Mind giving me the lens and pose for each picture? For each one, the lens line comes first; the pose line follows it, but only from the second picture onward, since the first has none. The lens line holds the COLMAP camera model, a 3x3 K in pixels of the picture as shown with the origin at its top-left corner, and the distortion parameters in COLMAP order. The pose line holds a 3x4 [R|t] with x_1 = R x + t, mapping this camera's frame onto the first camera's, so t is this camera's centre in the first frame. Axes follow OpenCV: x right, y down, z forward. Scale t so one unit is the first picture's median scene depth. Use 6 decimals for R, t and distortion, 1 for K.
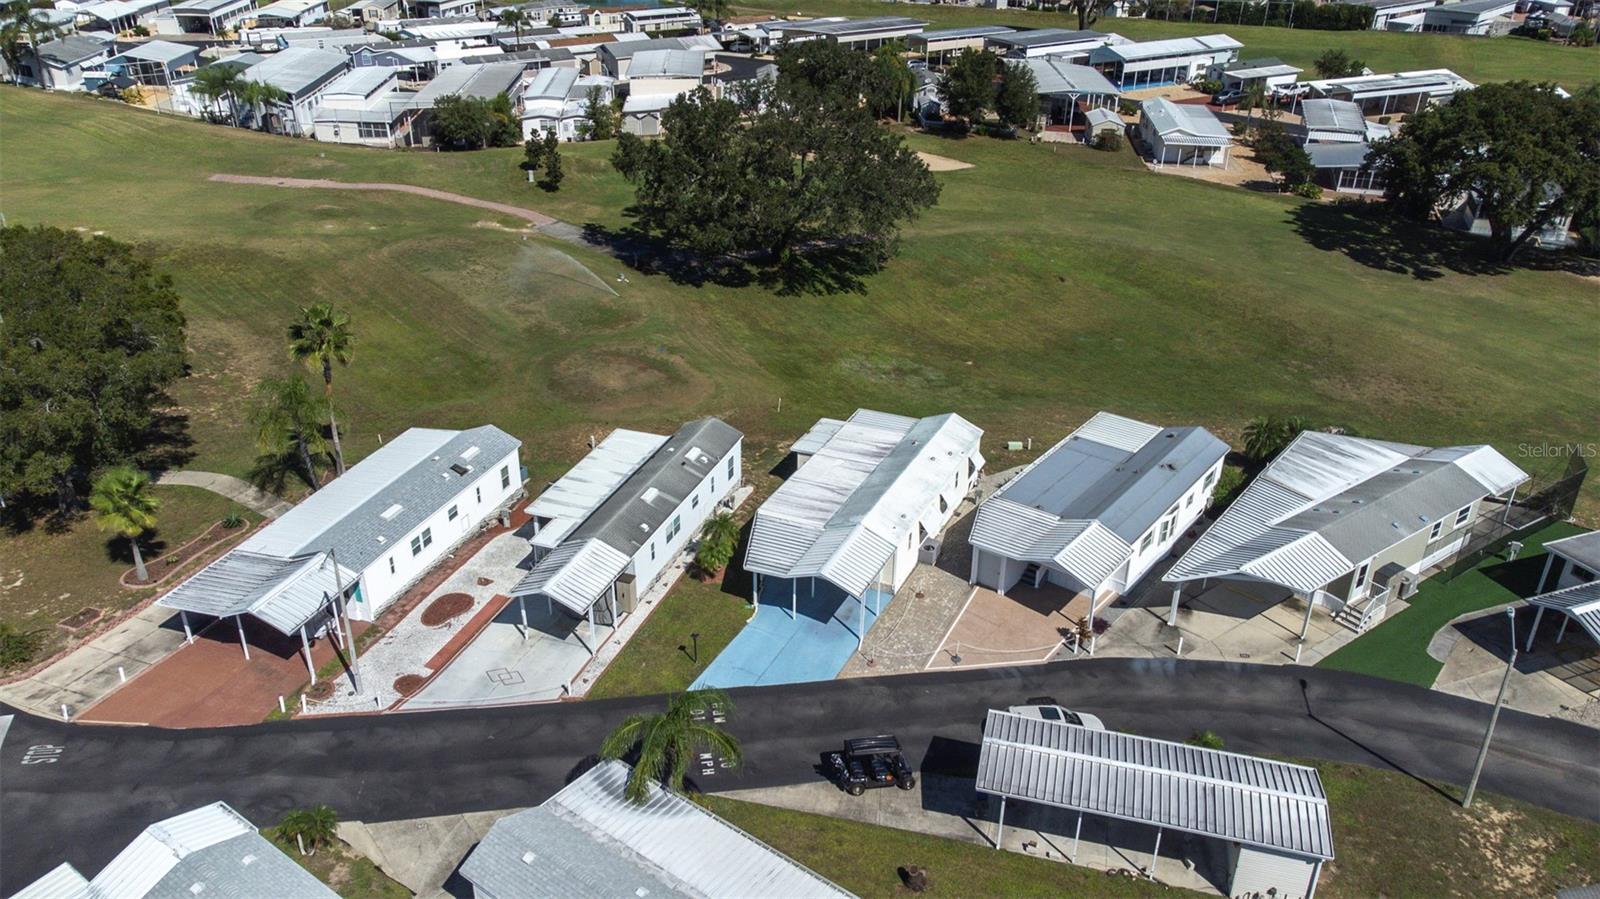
lens RADIAL K [[1194.3, 0, 790.0], [0, 1194.3, 442.4], [0, 0, 1]] dist [0.022123, 0.050457]
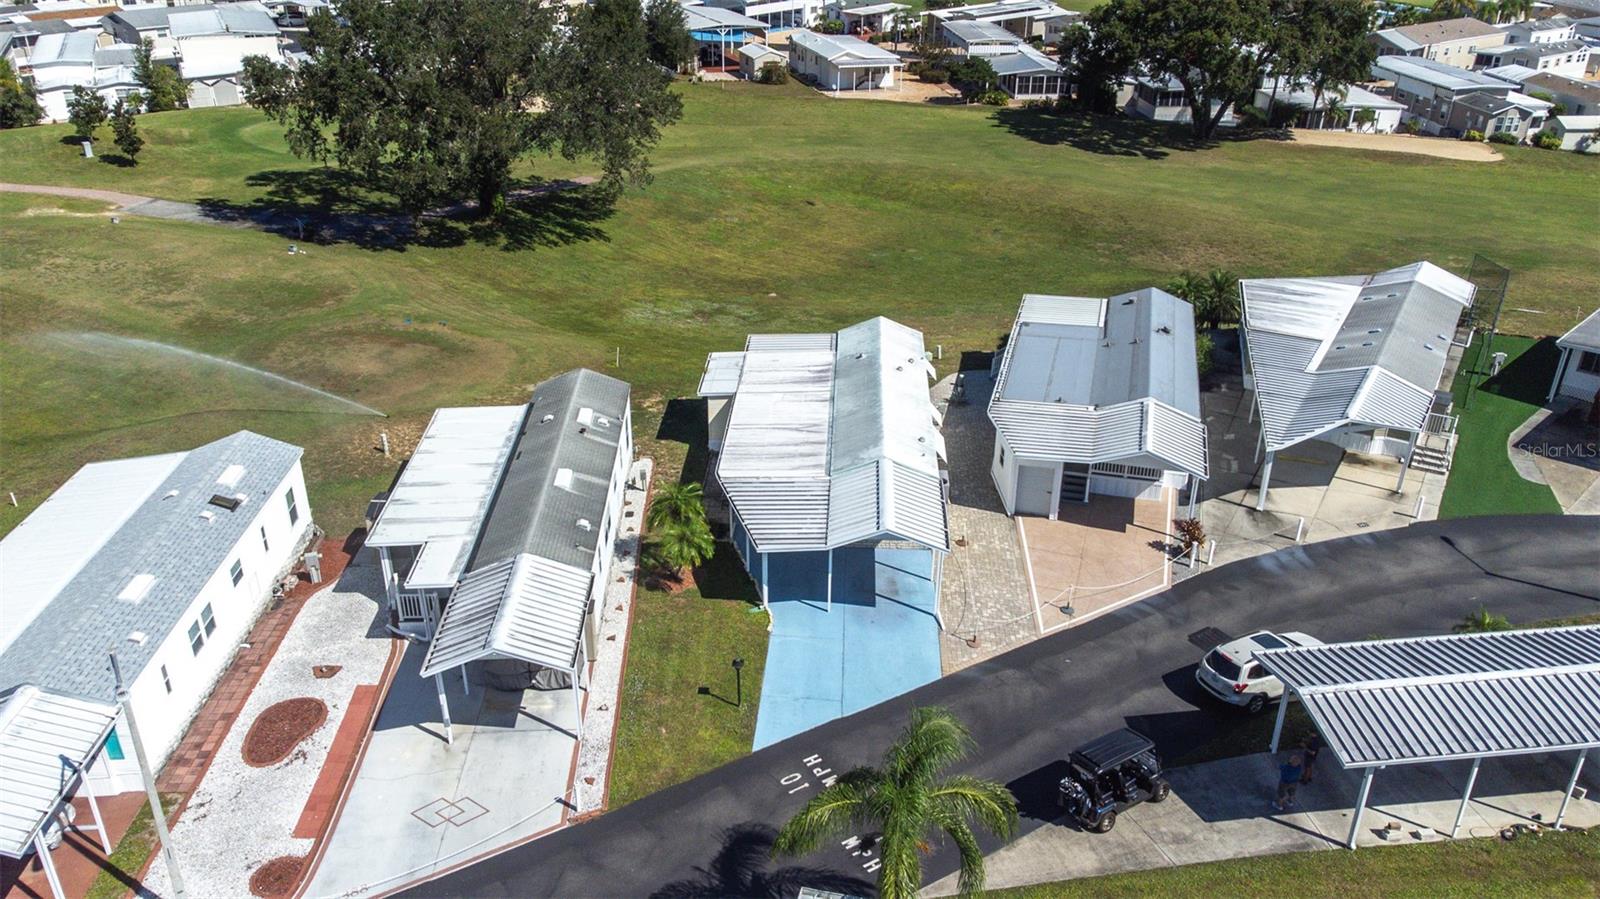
lens RADIAL K [[1194.3, 0, 792.1], [0, 1194.3, 448.0], [0, 0, 1]] dist [0.022123, 0.050457]
pose [[0.920310, -0.180396, 0.347111, -0.211724], [0.184798, 0.982559, 0.020680, 0.034646], [-0.344788, 0.045113, 0.937596, 0.326611]]
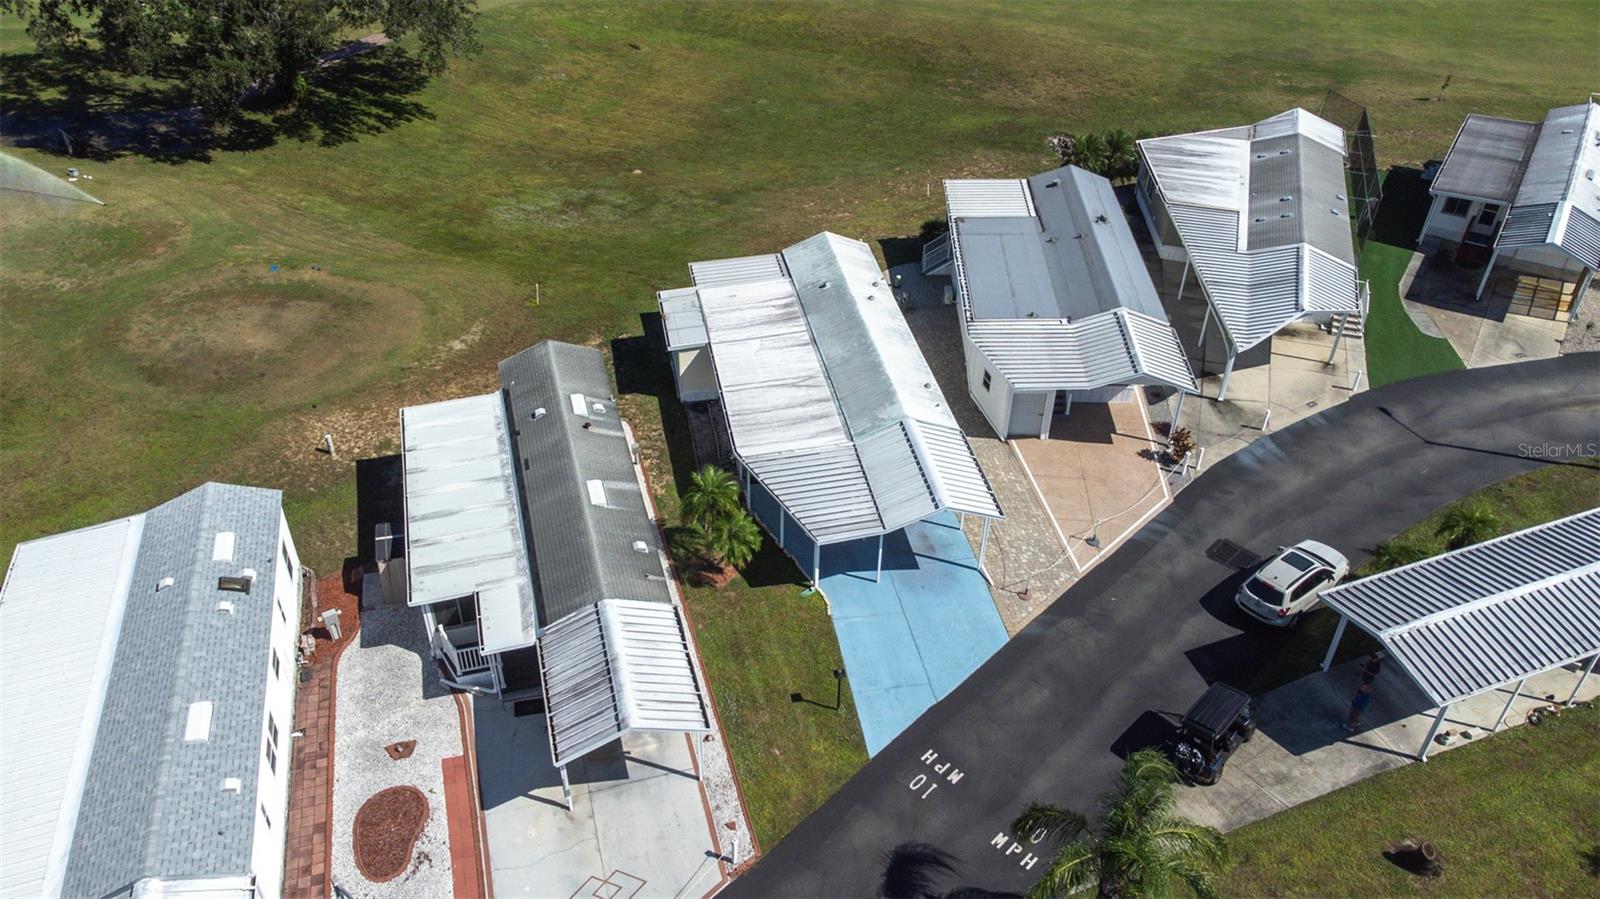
lens RADIAL K [[1194.3, 0, 793.5], [0, 1194.3, 447.5], [0, 0, 1]] dist [0.022123, 0.050457]
pose [[0.800718, -0.361491, 0.477677, -0.300261], [0.271944, 0.929853, 0.247830, -0.095258], [-0.533757, -0.068541, 0.842855, 0.407929]]
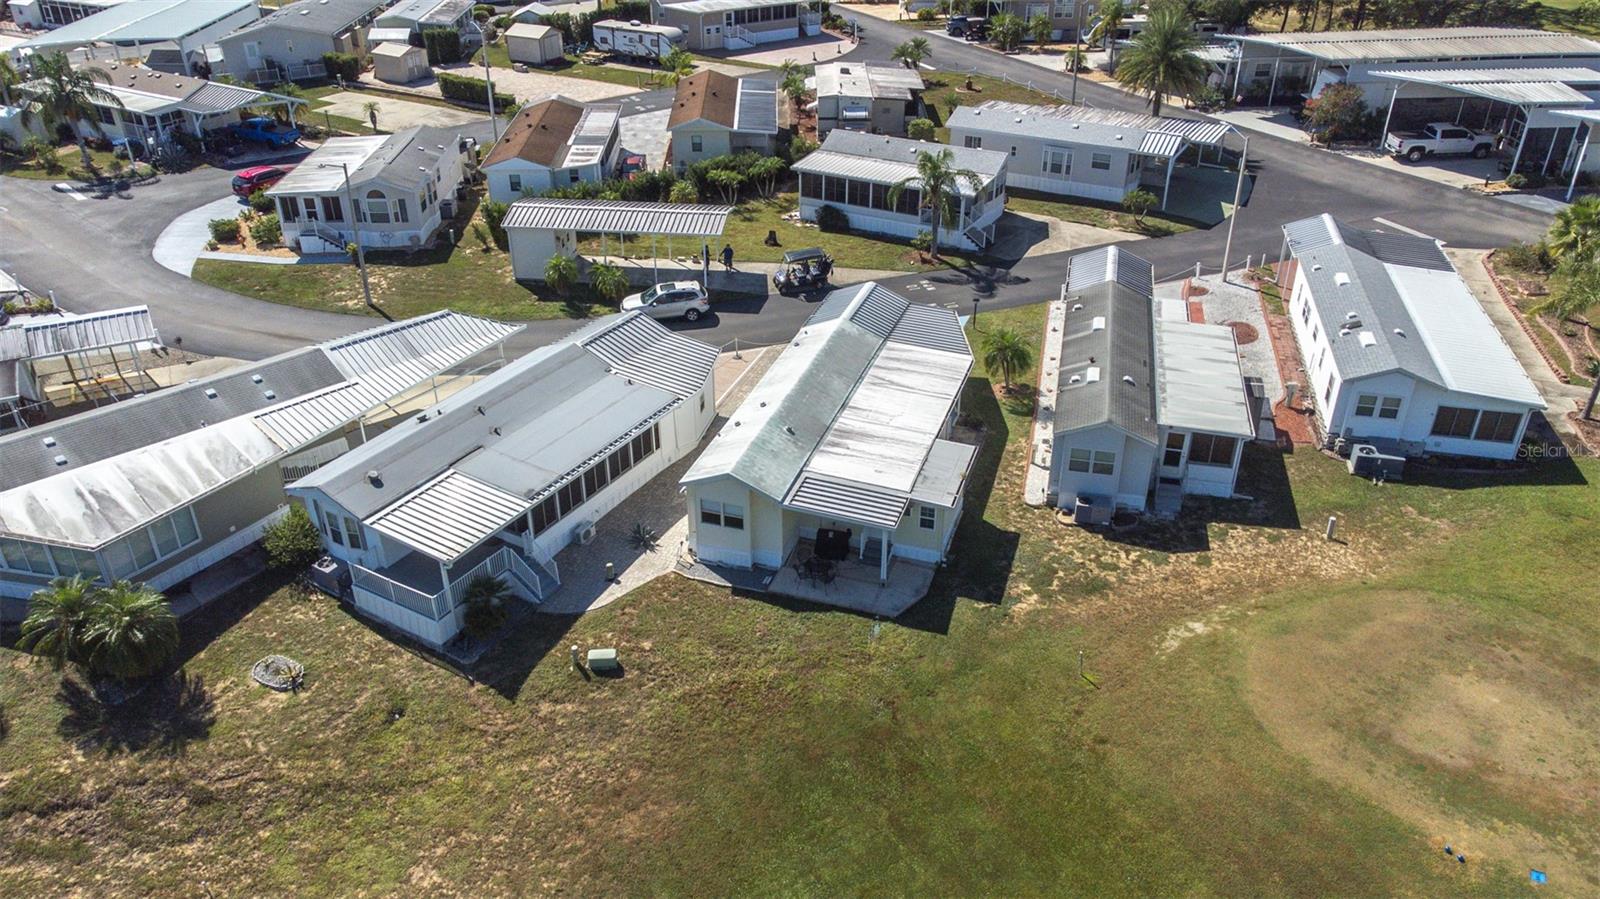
lens RADIAL K [[1194.3, 0, 793.5], [0, 1194.3, 456.6], [0, 0, 1]] dist [0.022123, 0.050457]
pose [[-0.991412, 0.064758, -0.113618, 0.184830], [-0.061944, 0.532616, 0.844087, -0.567275], [0.115176, 0.843876, -0.524031, 1.403591]]
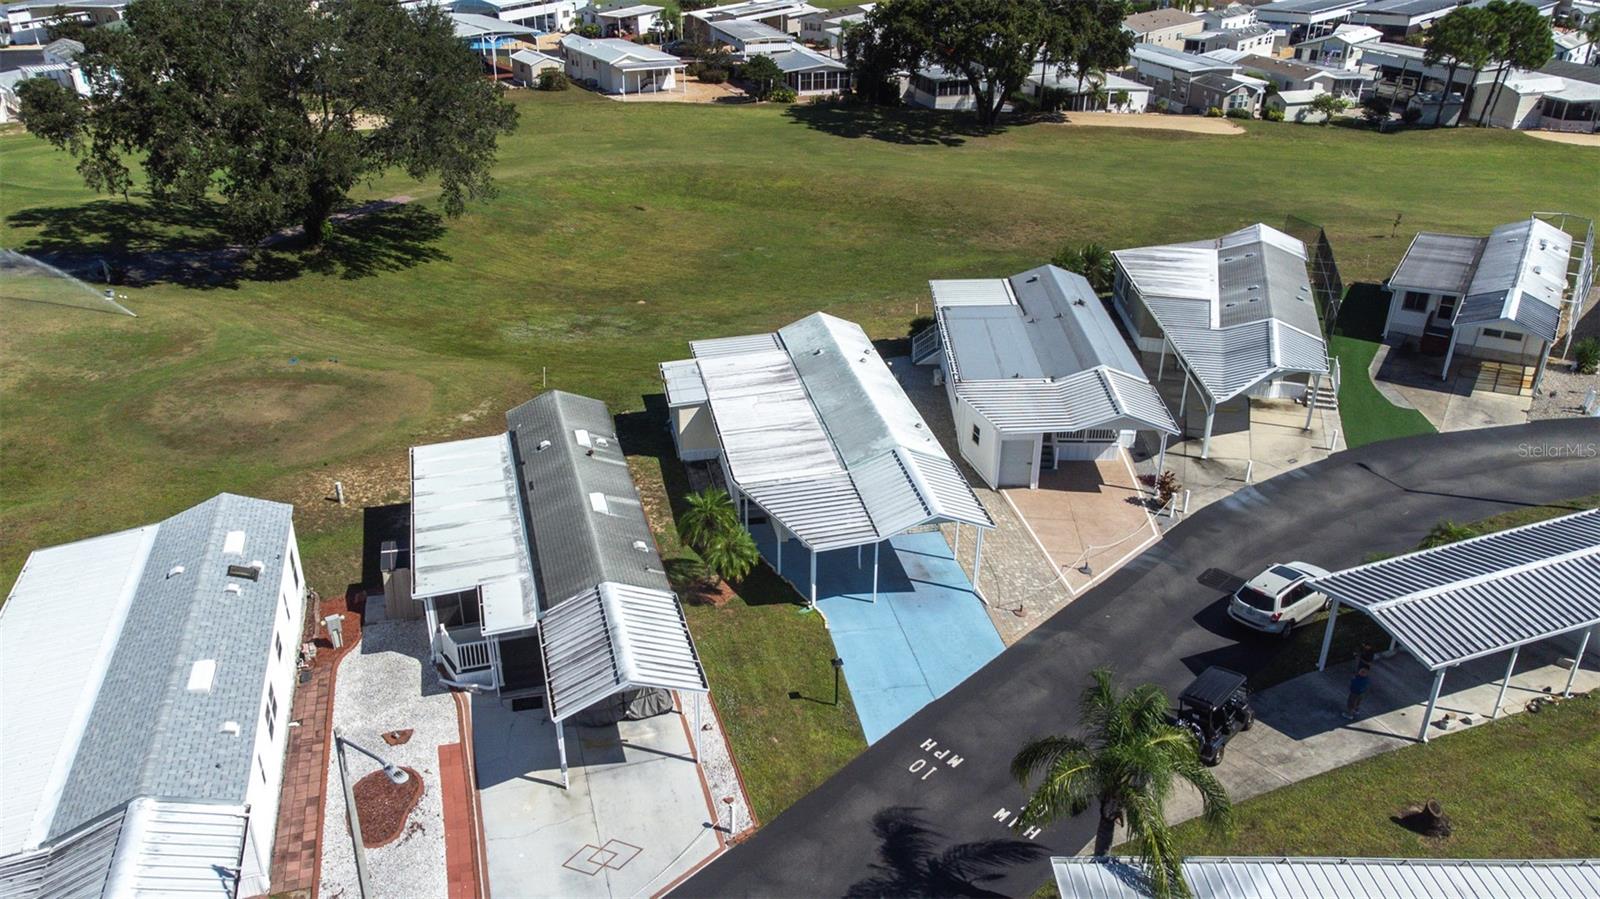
lens RADIAL K [[1194.3, 0, 793.2], [0, 1194.3, 447.5], [0, 0, 1]] dist [0.022123, 0.050457]
pose [[0.797319, -0.274771, 0.537385, -0.342883], [0.281778, 0.956837, 0.071165, -0.000045], [-0.533744, 0.094682, 0.840329, 0.390014]]
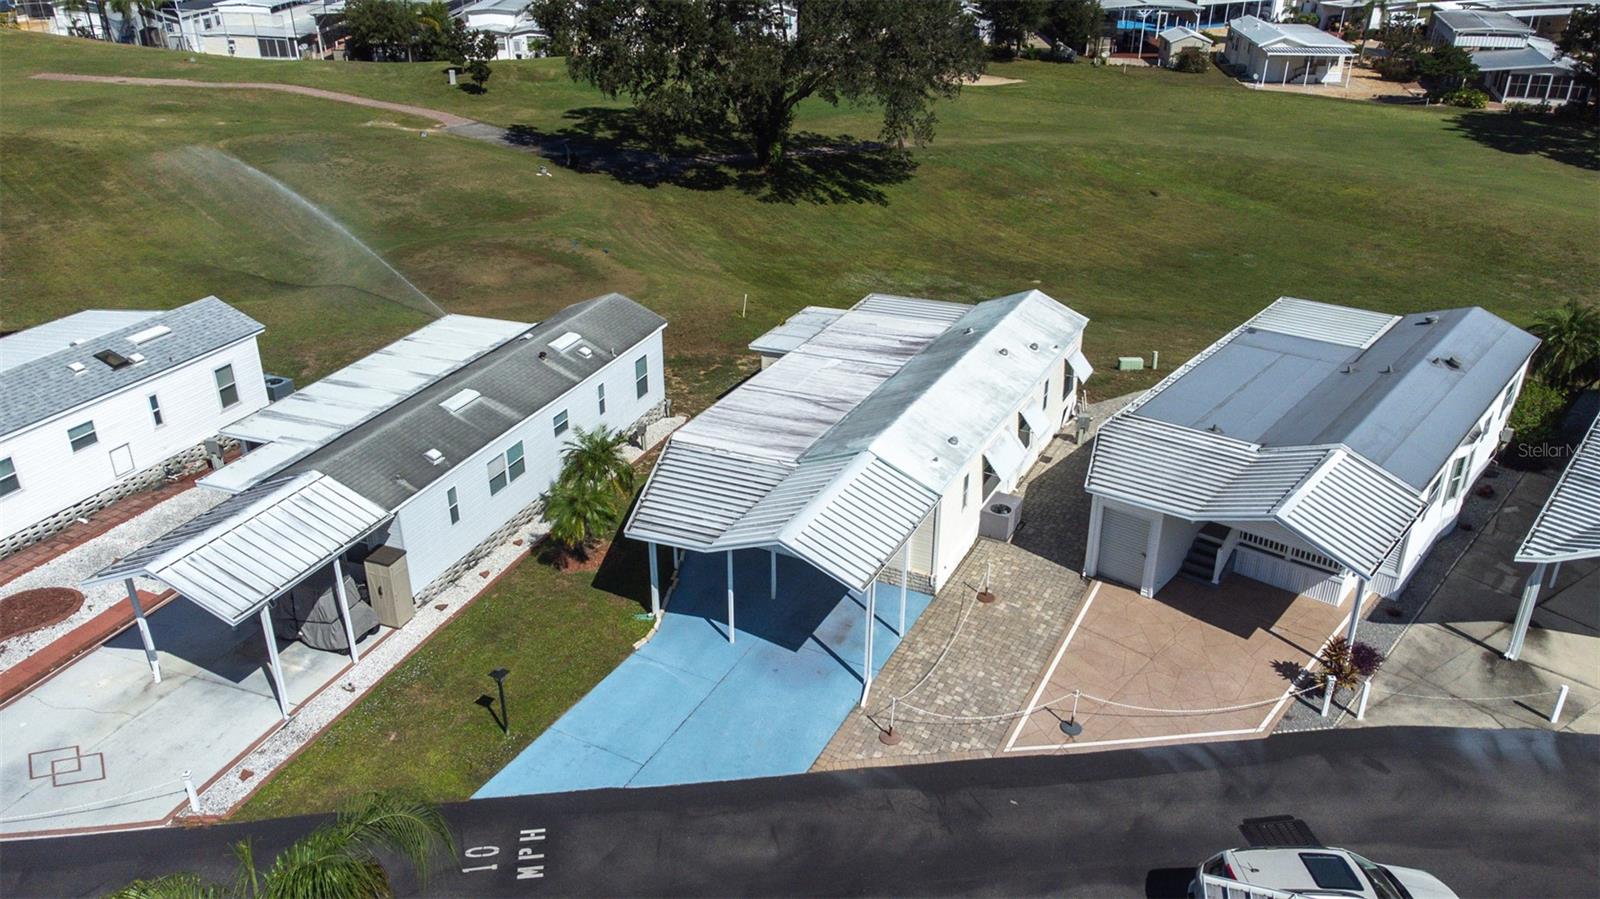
lens RADIAL K [[1194.3, 0, 793.3], [0, 1194.3, 447.7], [0, 0, 1]] dist [0.022123, 0.050457]
pose [[0.999822, 0.001562, -0.018787, 0.034035], [-0.002158, 0.999495, -0.031695, 0.075348], [0.018728, 0.031730, 0.999321, 0.455187]]
